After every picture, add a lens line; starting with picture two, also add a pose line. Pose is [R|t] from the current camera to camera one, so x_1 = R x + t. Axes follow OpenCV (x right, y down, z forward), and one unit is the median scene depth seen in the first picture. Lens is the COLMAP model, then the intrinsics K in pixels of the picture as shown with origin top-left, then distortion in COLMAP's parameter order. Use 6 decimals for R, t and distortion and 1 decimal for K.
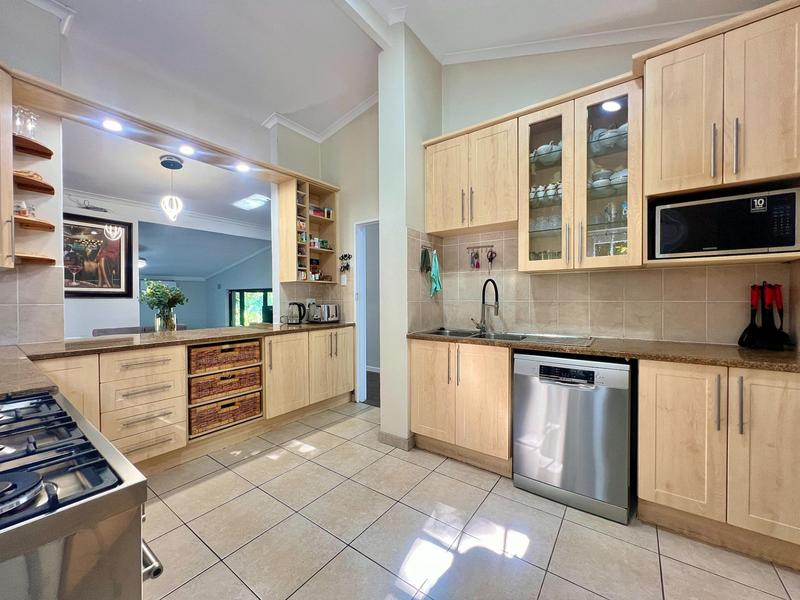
lens RADIAL K [[319.8, 0, 400.0], [0, 319.8, 300.1], [0, 0, 1]] dist [0.004470, 0.000230]
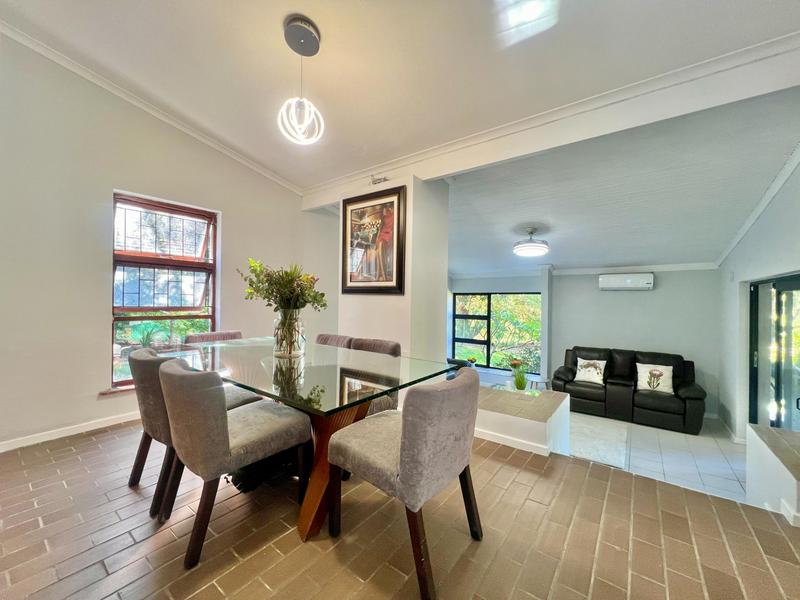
lens RADIAL K [[319.8, 0, 400.6], [0, 319.8, 301.6], [0, 0, 1]] dist [0.004470, 0.000230]
pose [[-0.009638, 0.005483, -0.999939, -0.161793], [-0.020897, 0.999765, 0.005684, 0.004254], [0.999735, 0.020950, -0.009521, 1.051442]]
